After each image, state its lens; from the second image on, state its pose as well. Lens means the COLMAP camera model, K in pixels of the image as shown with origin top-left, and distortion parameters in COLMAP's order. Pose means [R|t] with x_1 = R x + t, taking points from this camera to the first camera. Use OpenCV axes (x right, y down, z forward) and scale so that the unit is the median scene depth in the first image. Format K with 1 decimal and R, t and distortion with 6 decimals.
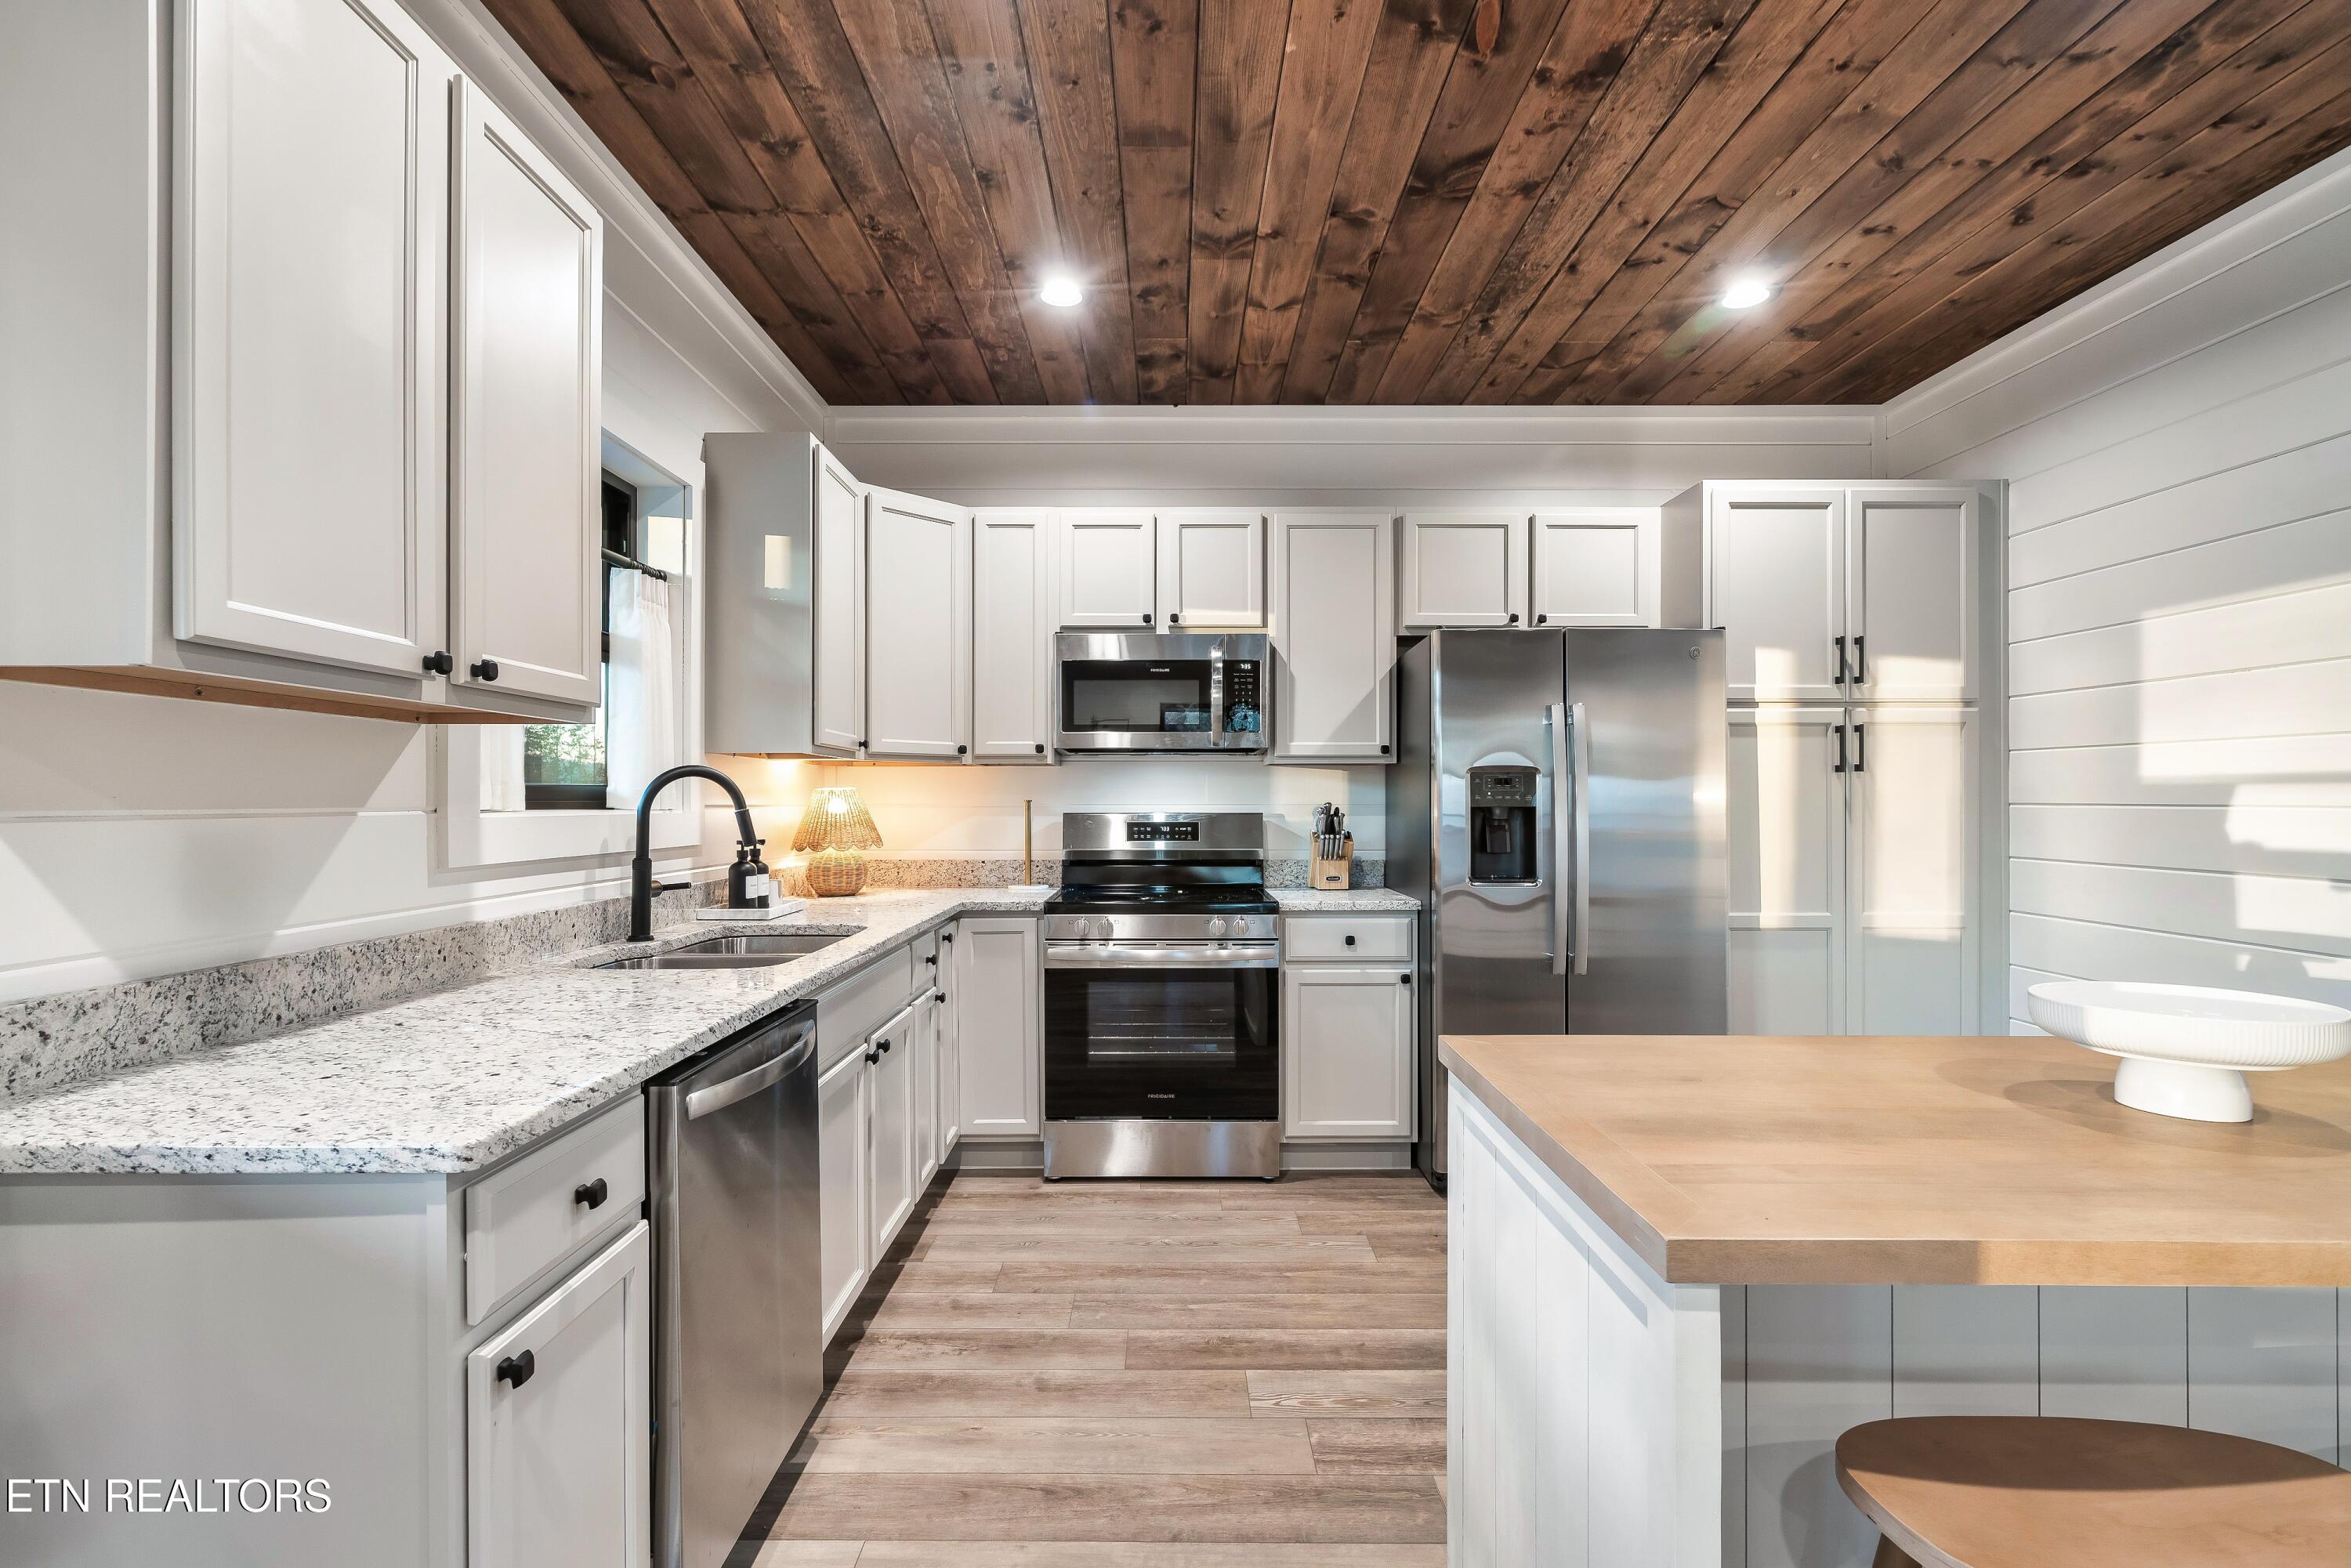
lens RADIAL K [[1060.4, 0, 1176.8], [0, 1060.4, 793.5], [0, 0, 1]] dist [-0.000248, -0.000340]
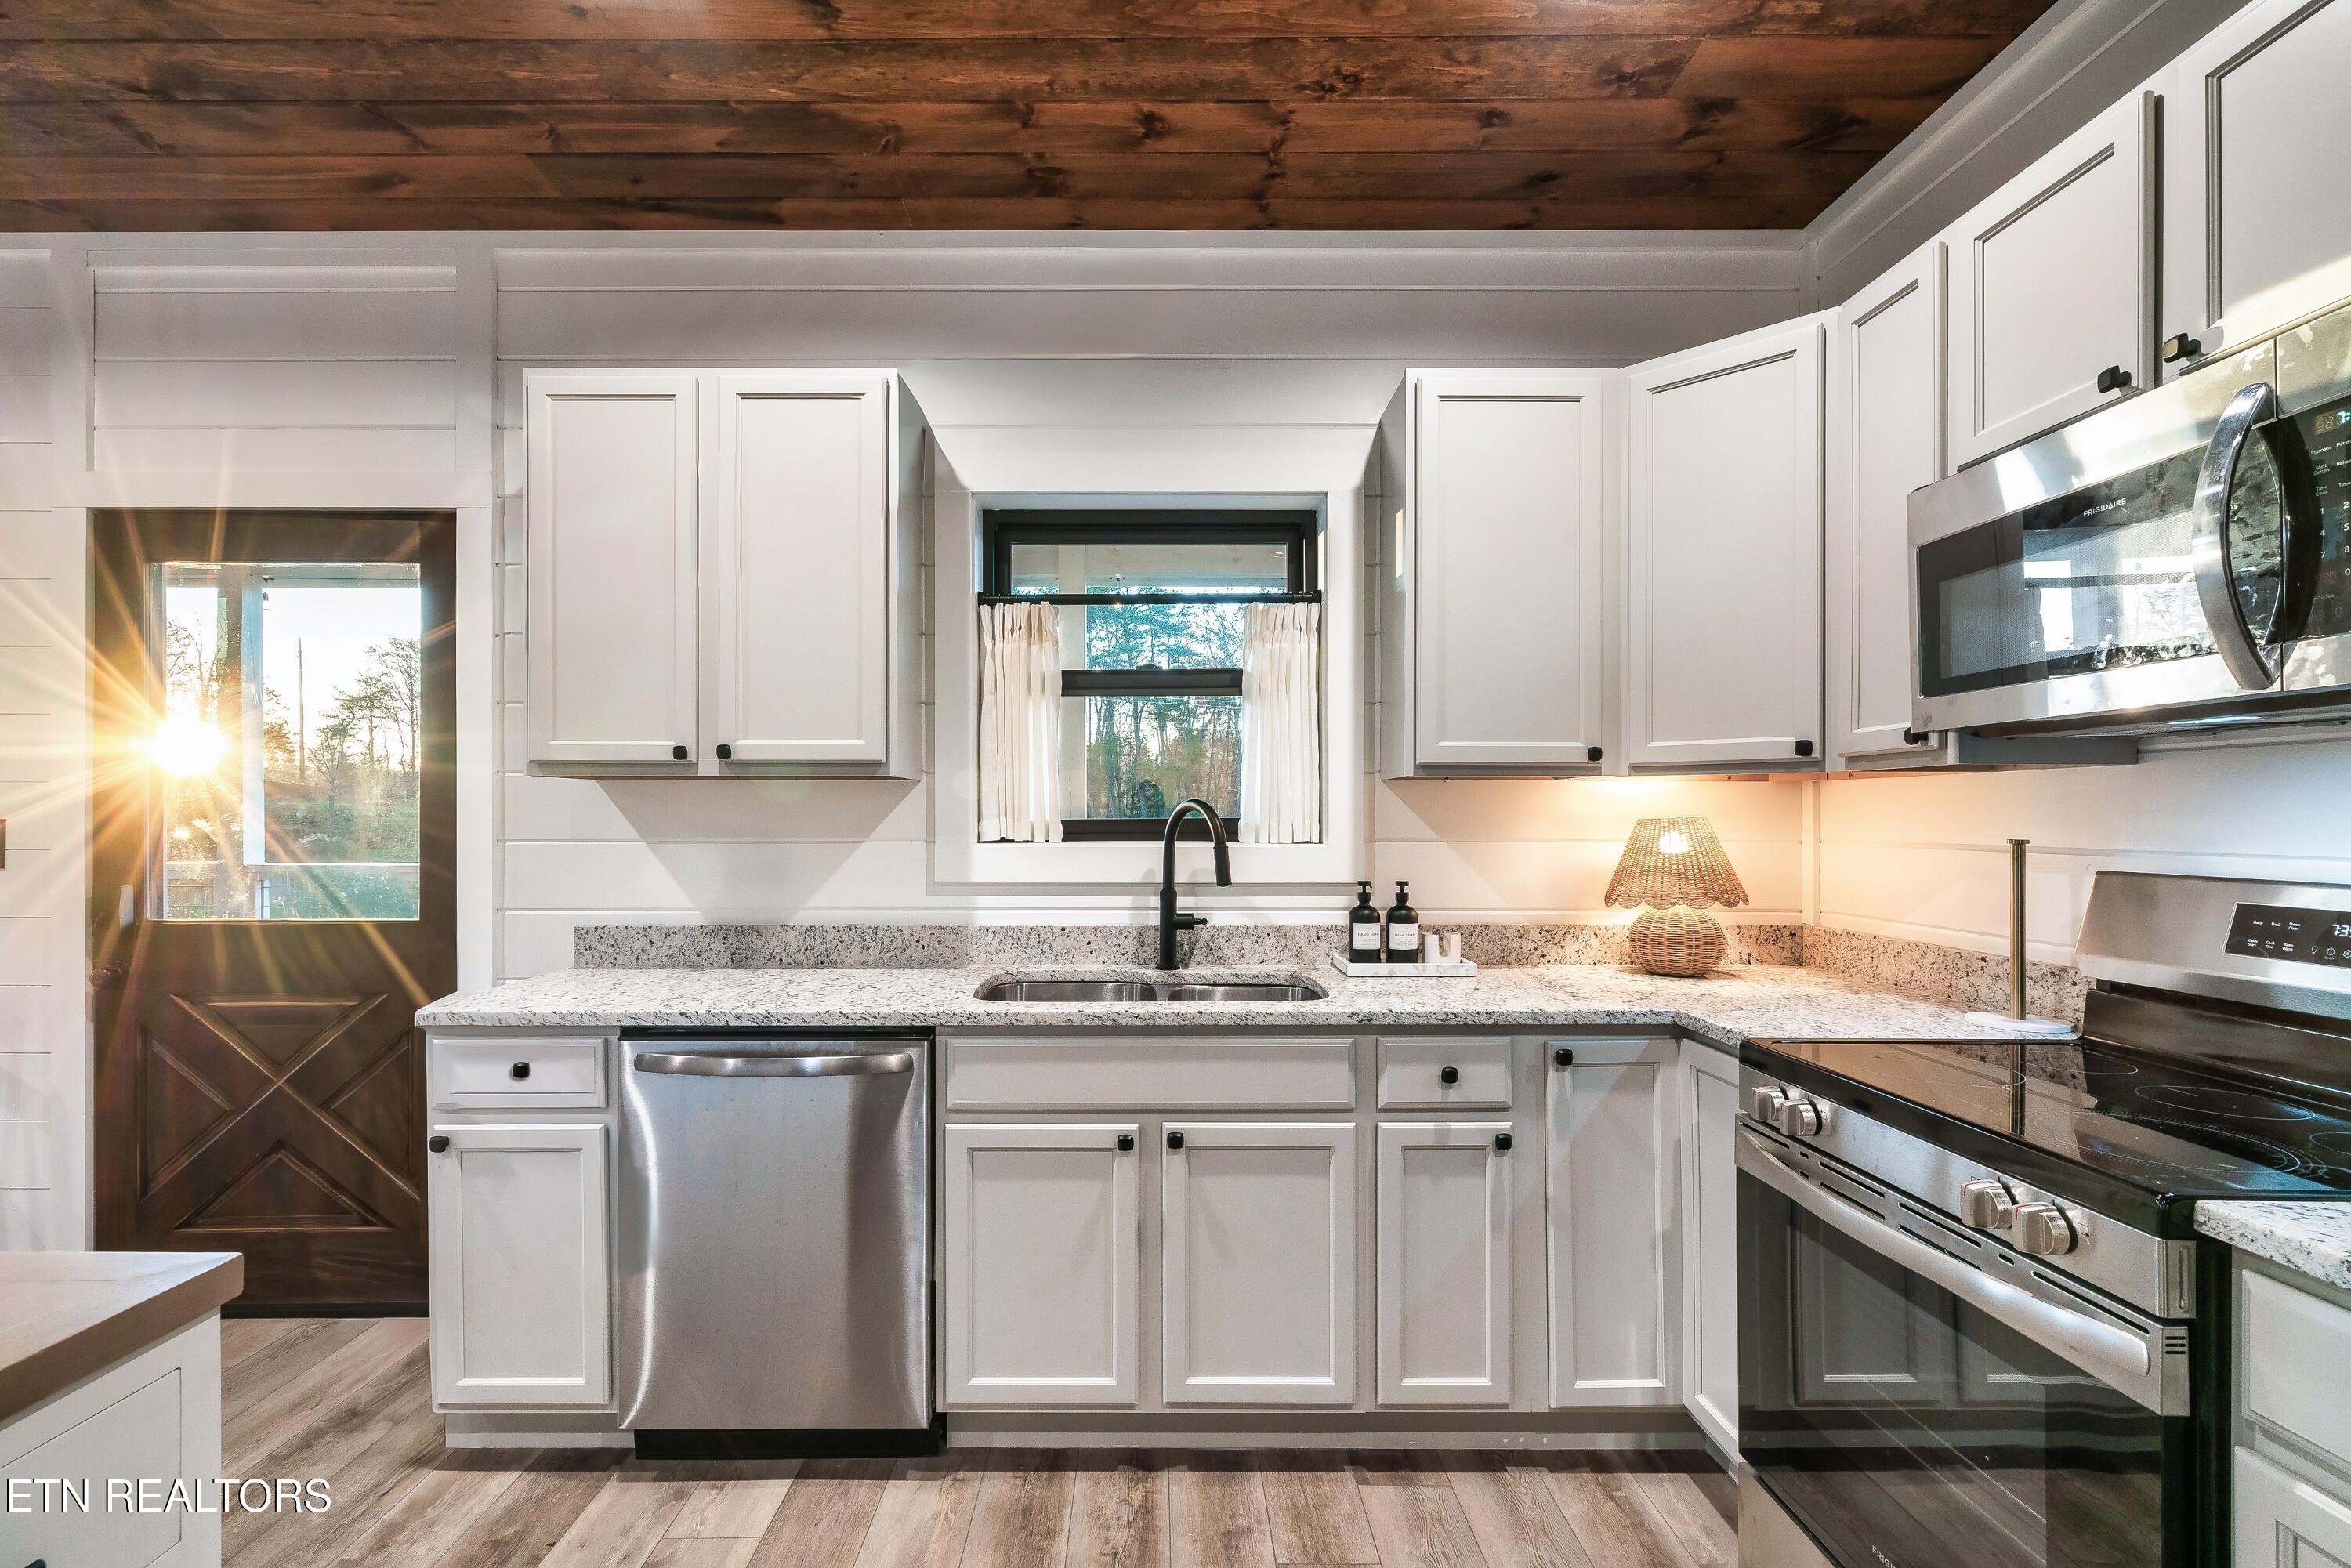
lens RADIAL K [[1075.6, 0, 1157.1], [0, 1075.6, 815.8], [0, 0, 1]] dist [-0.001381, 0.000360]
pose [[-0.002905, -0.000534, -0.999996, 0.396640], [0.006317, 0.999980, -0.000552, -0.008324], [0.999976, -0.006318, -0.002901, 0.710518]]
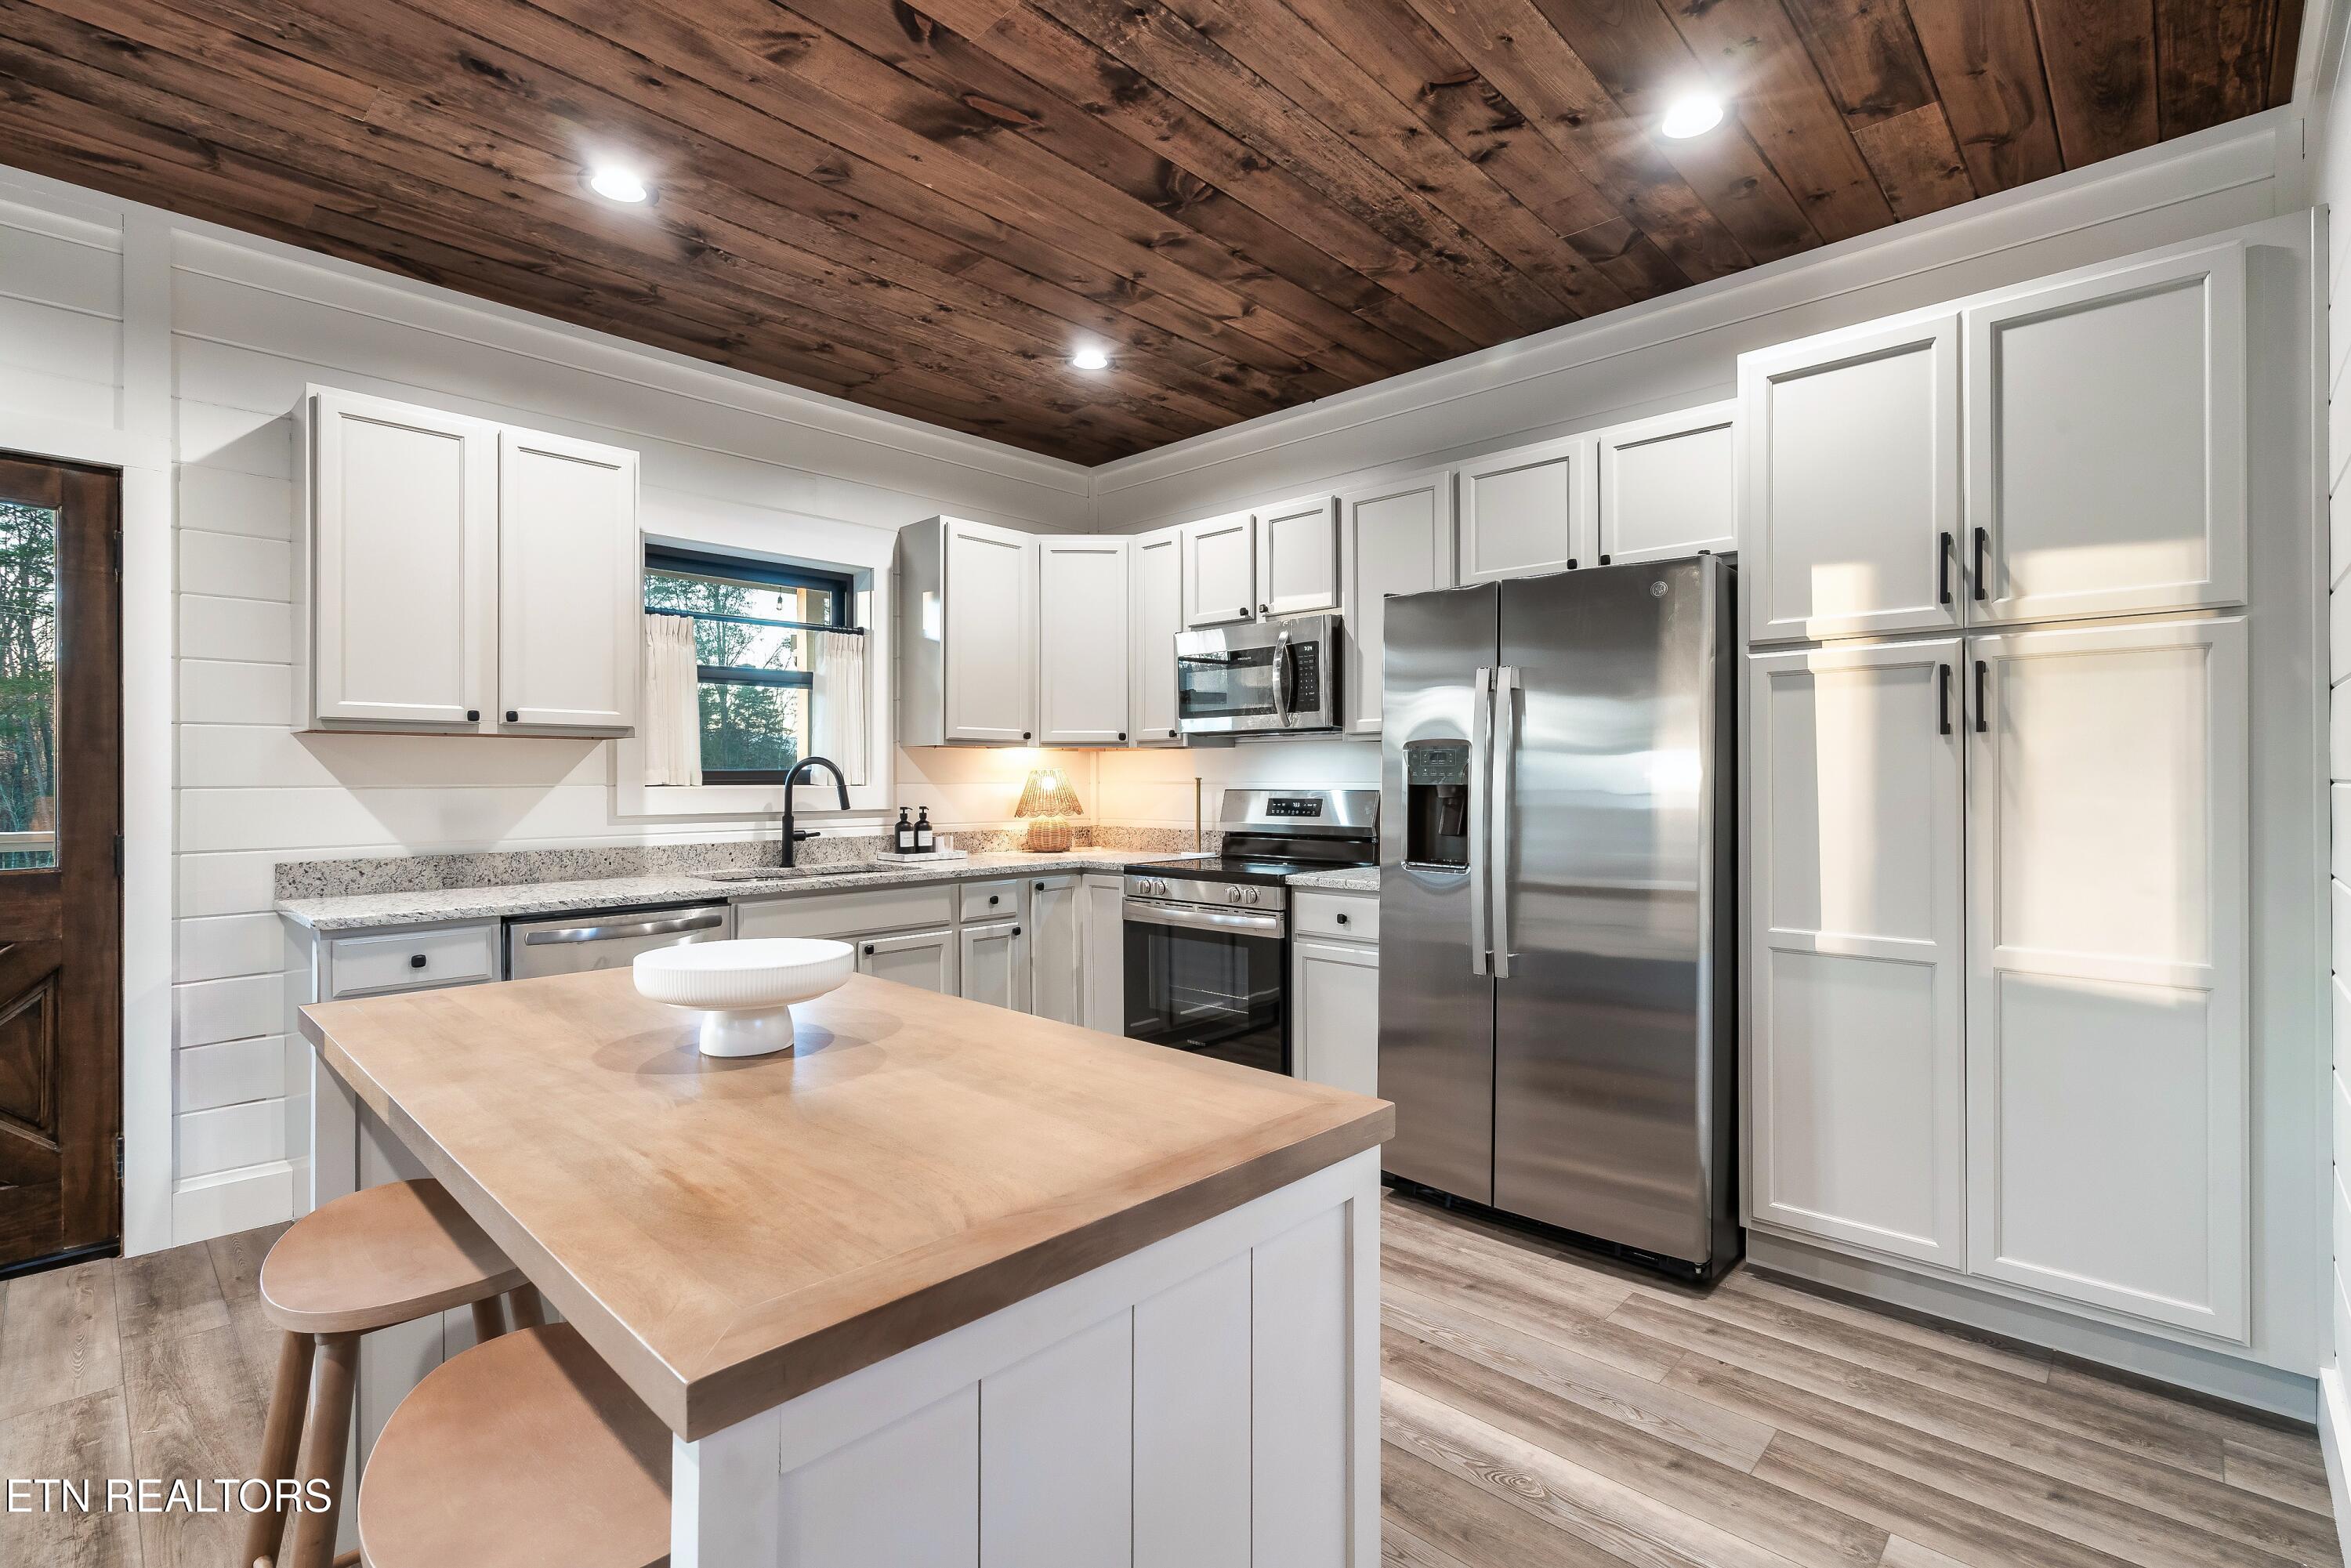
lens RADIAL K [[1066.2, 0, 1176.9], [0, 1066.2, 772.4], [0, 0, 1]] dist [0.000817, 0.000415]
pose [[0.725552, -0.006534, -0.688136, 0.736523], [0.007581, 0.999970, -0.001501, 0.001730], [0.688126, -0.004127, 0.725580, 0.169069]]
